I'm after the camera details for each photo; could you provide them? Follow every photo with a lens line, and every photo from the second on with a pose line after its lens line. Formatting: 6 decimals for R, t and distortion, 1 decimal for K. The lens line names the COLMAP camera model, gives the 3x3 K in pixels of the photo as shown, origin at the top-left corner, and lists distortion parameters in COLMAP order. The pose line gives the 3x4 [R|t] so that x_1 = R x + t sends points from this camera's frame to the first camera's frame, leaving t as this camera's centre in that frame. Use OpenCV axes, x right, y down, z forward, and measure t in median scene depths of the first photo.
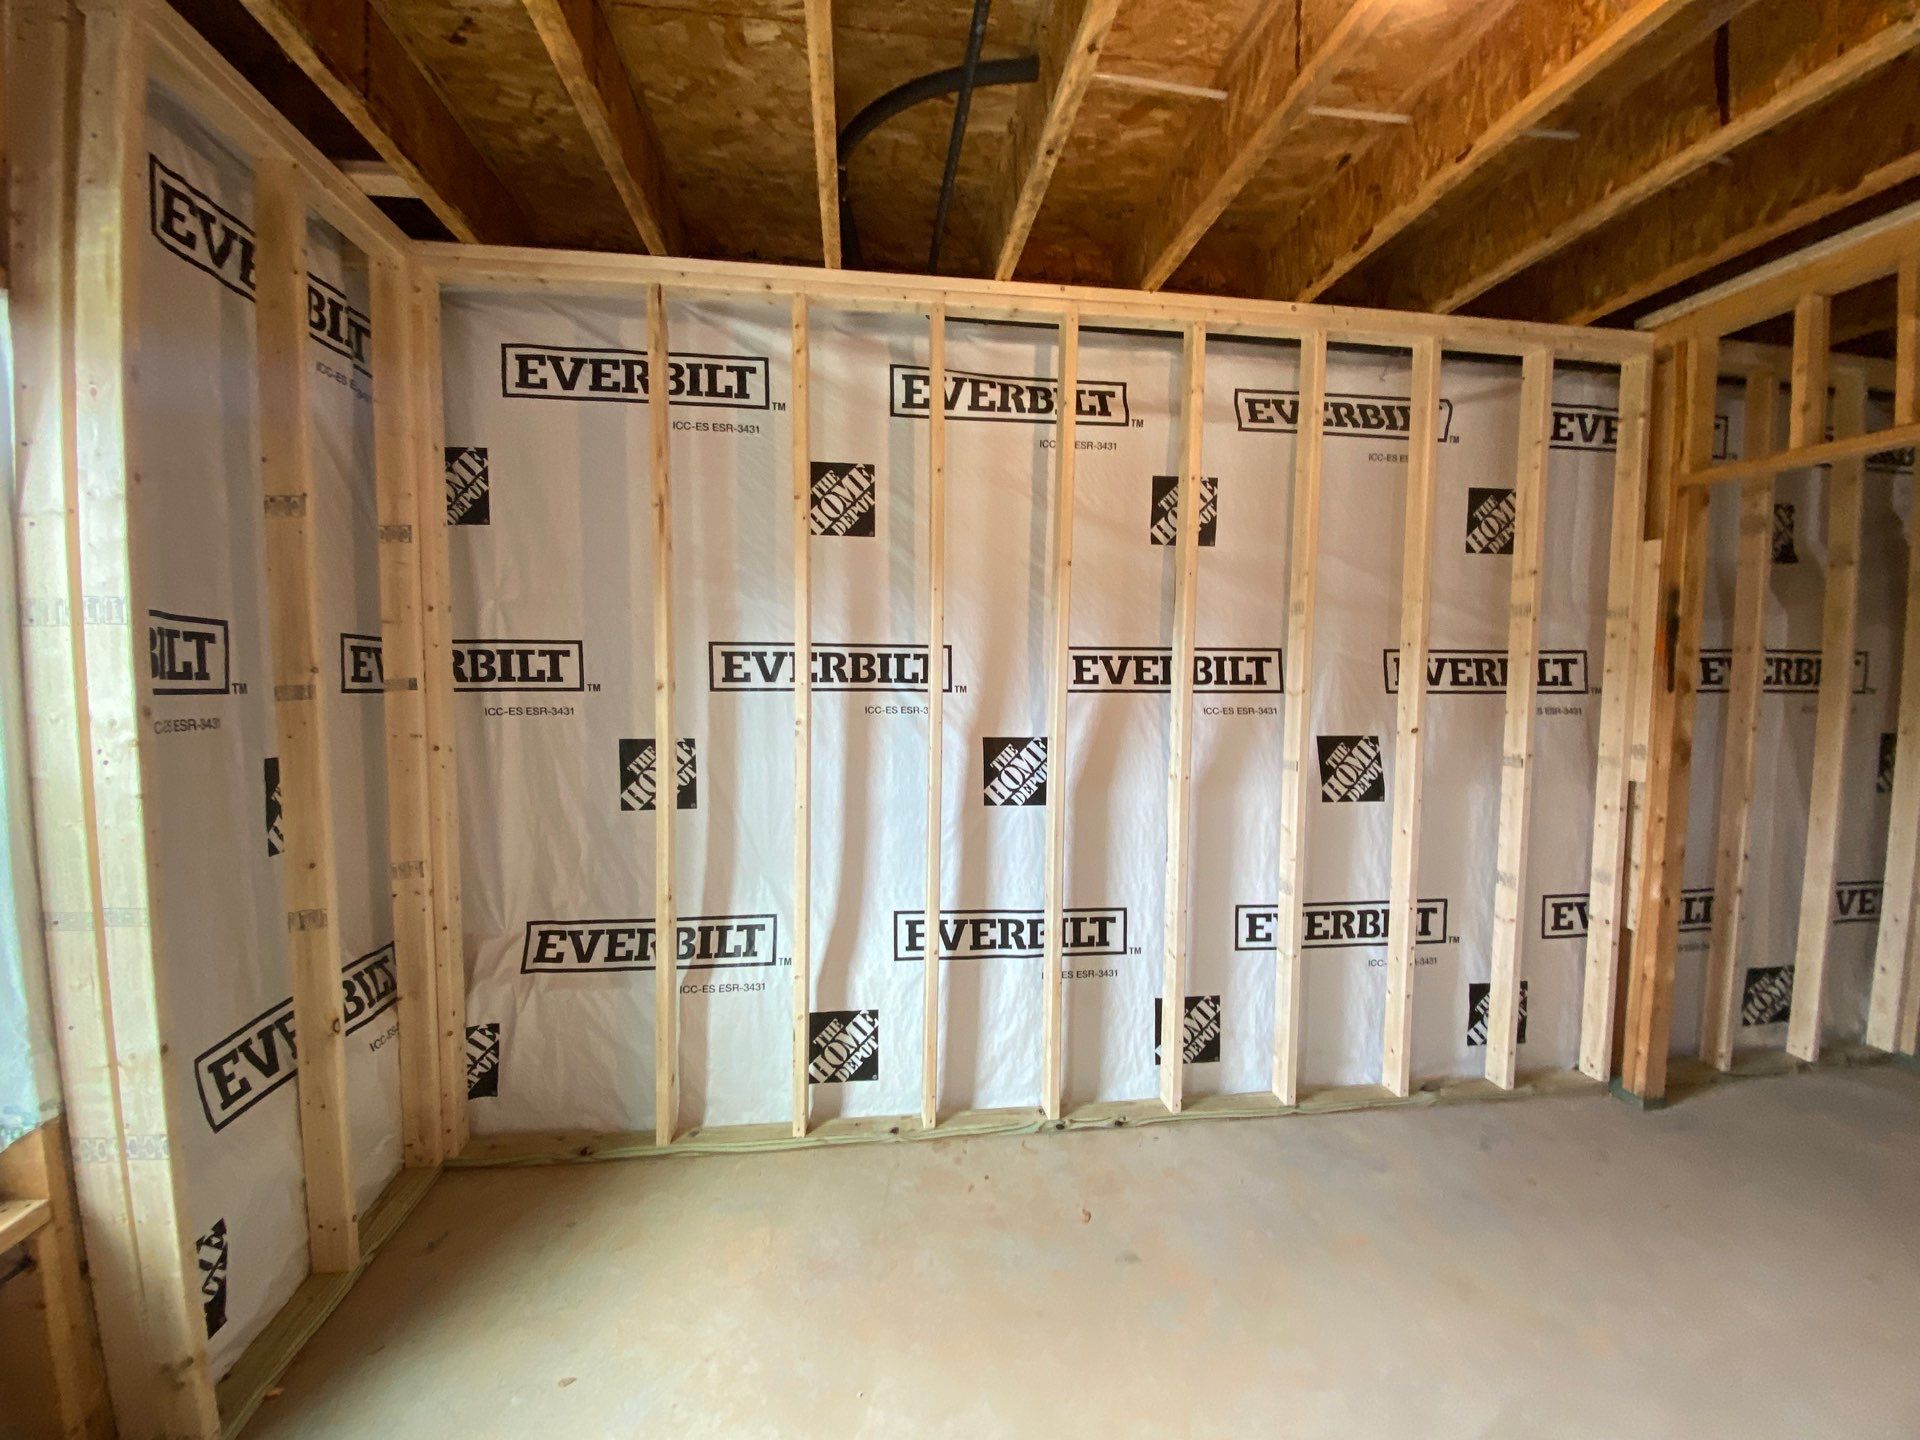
lens RADIAL K [[948.5, 0, 960.0], [0, 948.5, 720.0], [0, 0, 1]] dist [0.031072, -0.000139]
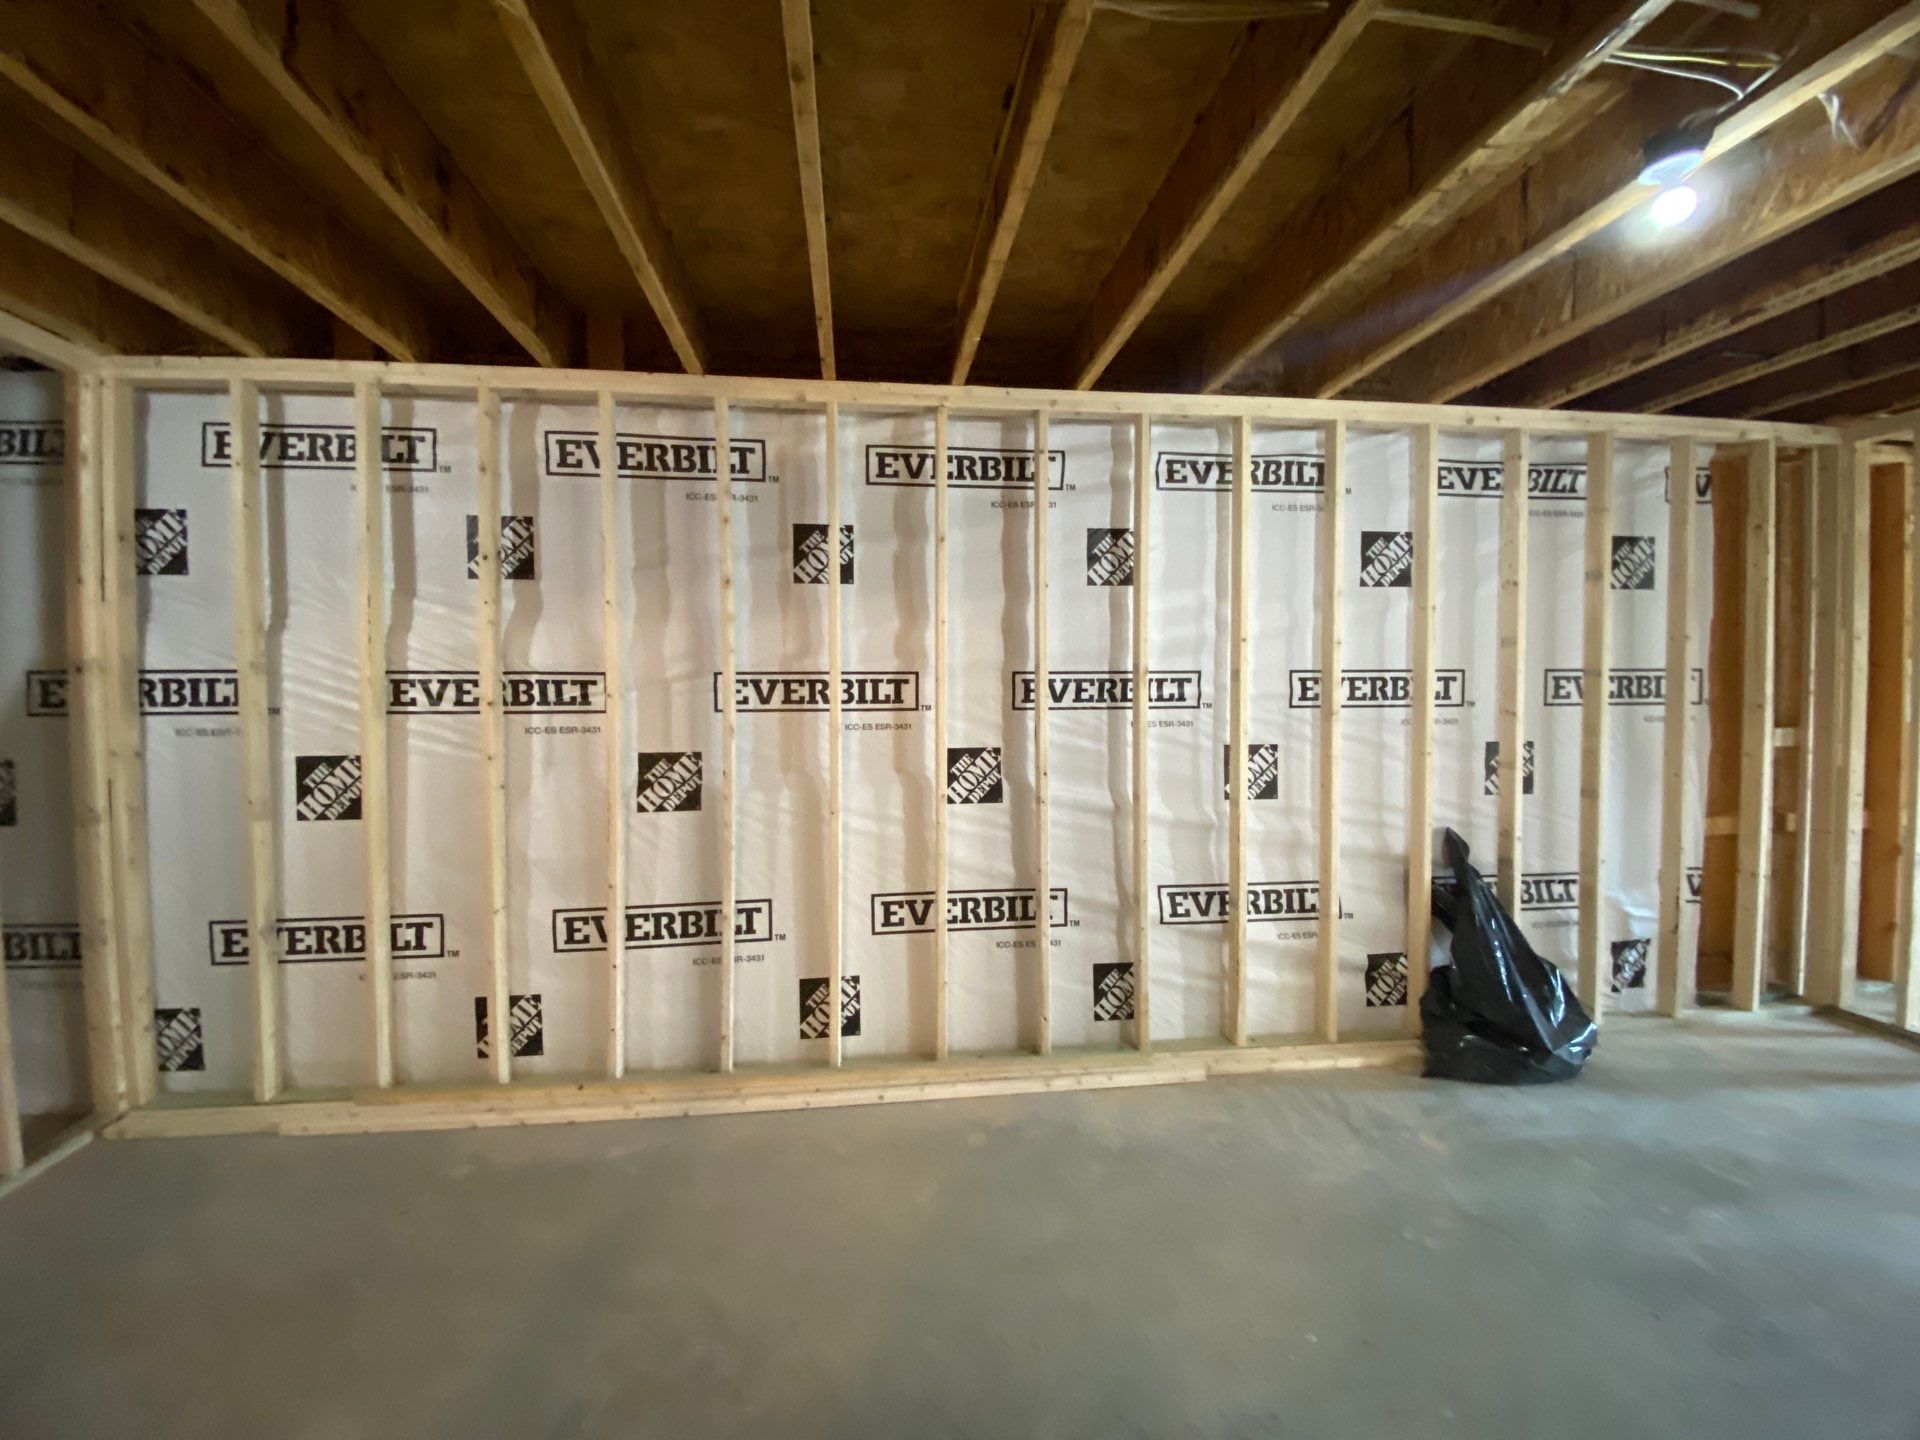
lens RADIAL K [[782.4, 0, 953.5], [0, 782.4, 719.7], [0, 0, 1]] dist [0.019160, -0.019481]
pose [[0.999729, -0.010294, -0.020890, 0.145460], [0.009919, 0.999789, -0.017983, 0.000006], [0.021071, 0.017771, 0.999620, 0.024169]]
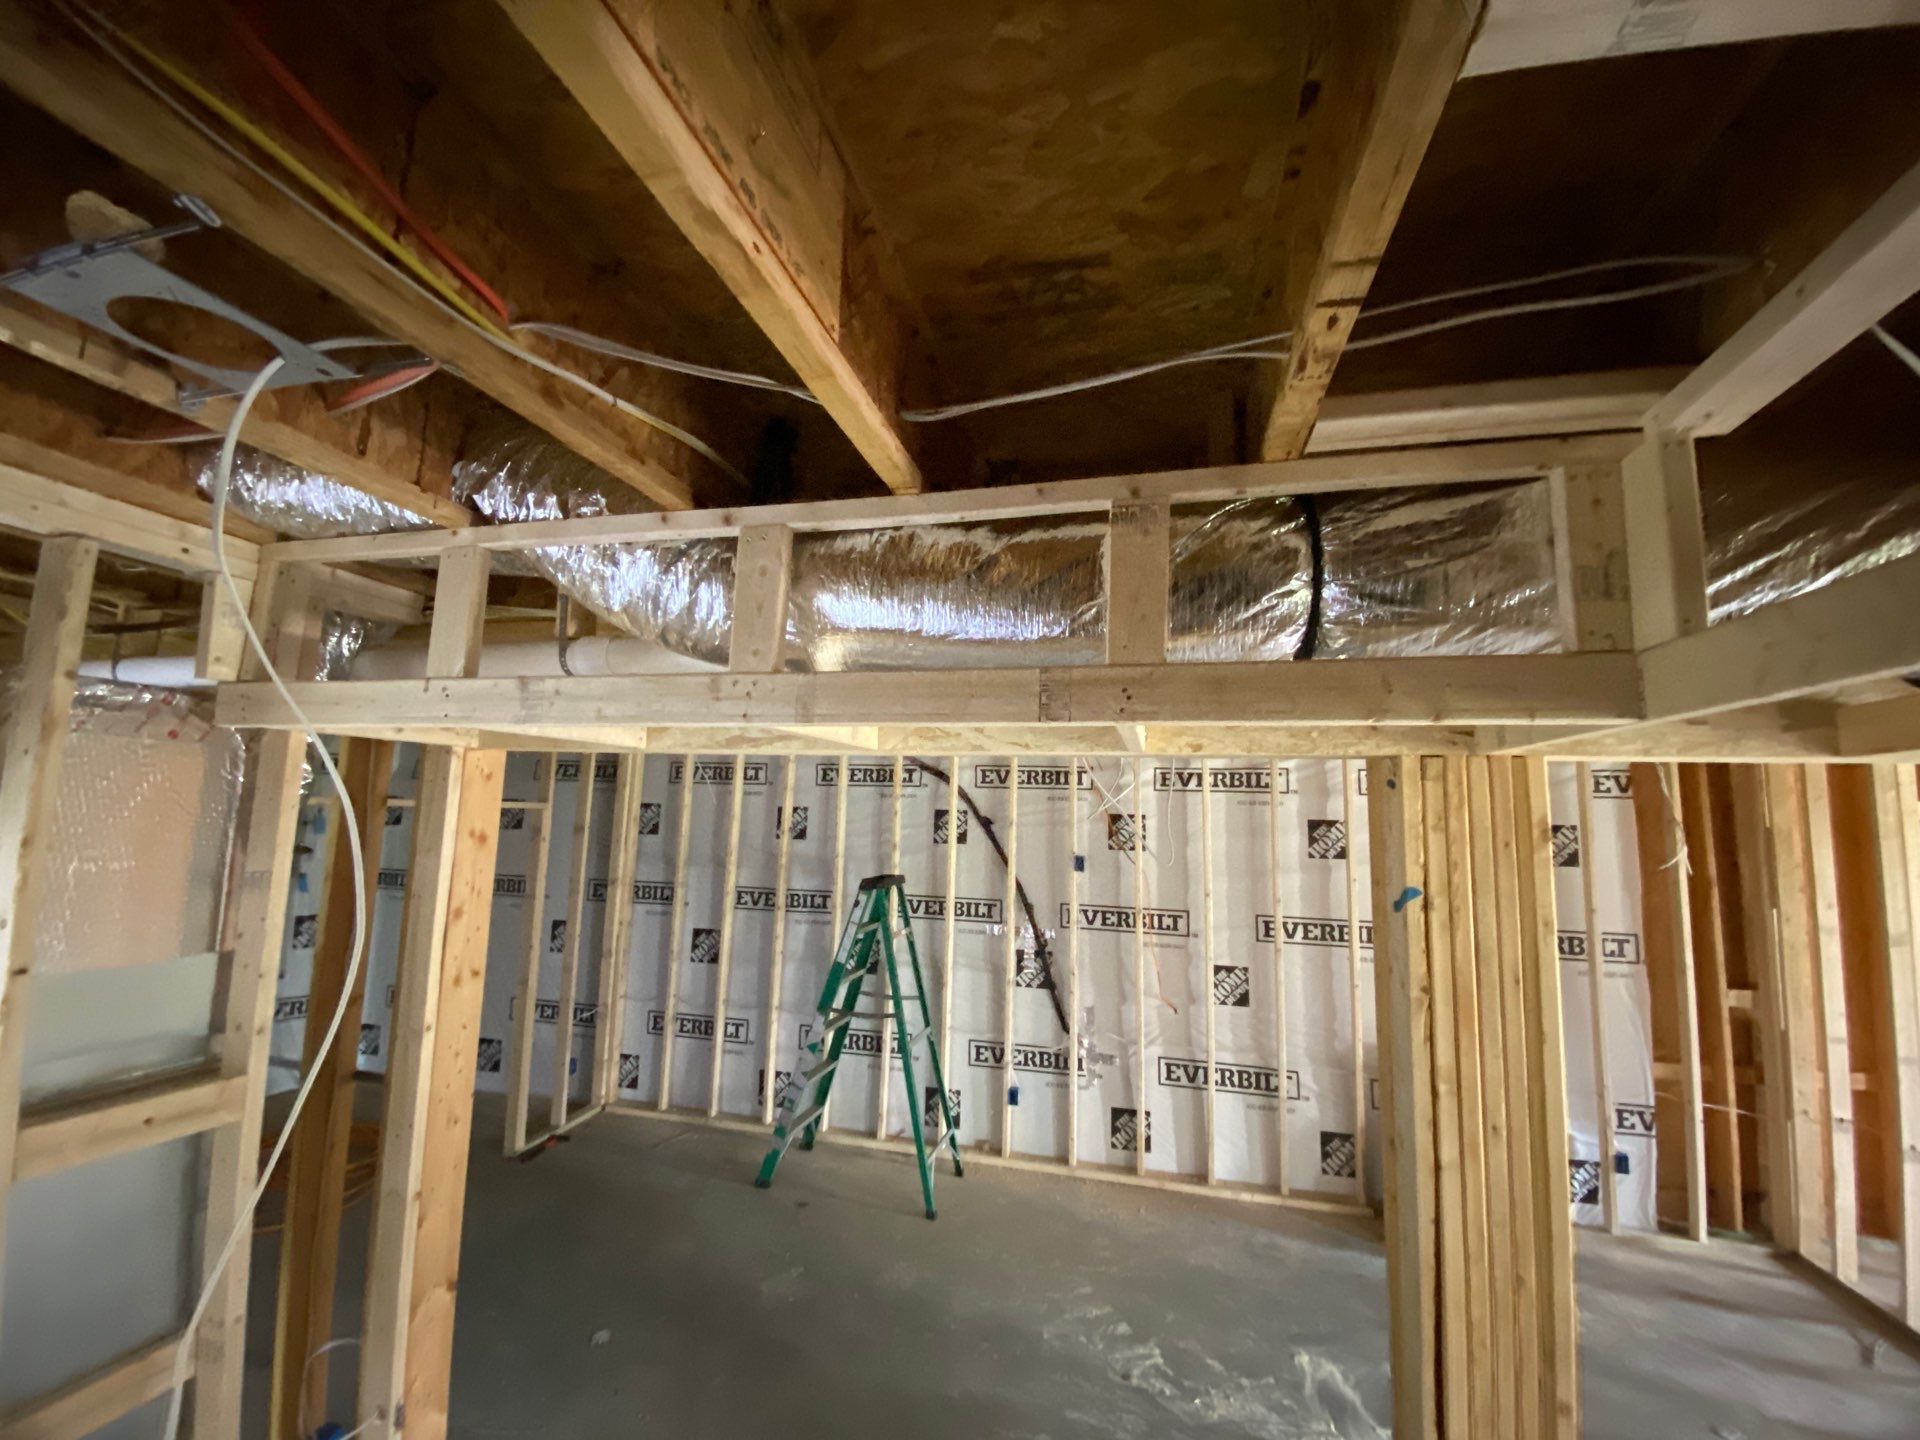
lens RADIAL K [[782.4, 0, 953.5], [0, 782.4, 719.7], [0, 0, 1]] dist [0.019160, -0.019481]
pose [[0.925852, -0.028227, -0.376830, 0.230370], [-0.040916, 0.983855, -0.174226, -0.029510], [0.375664, 0.176726, 0.909750, -0.086182]]
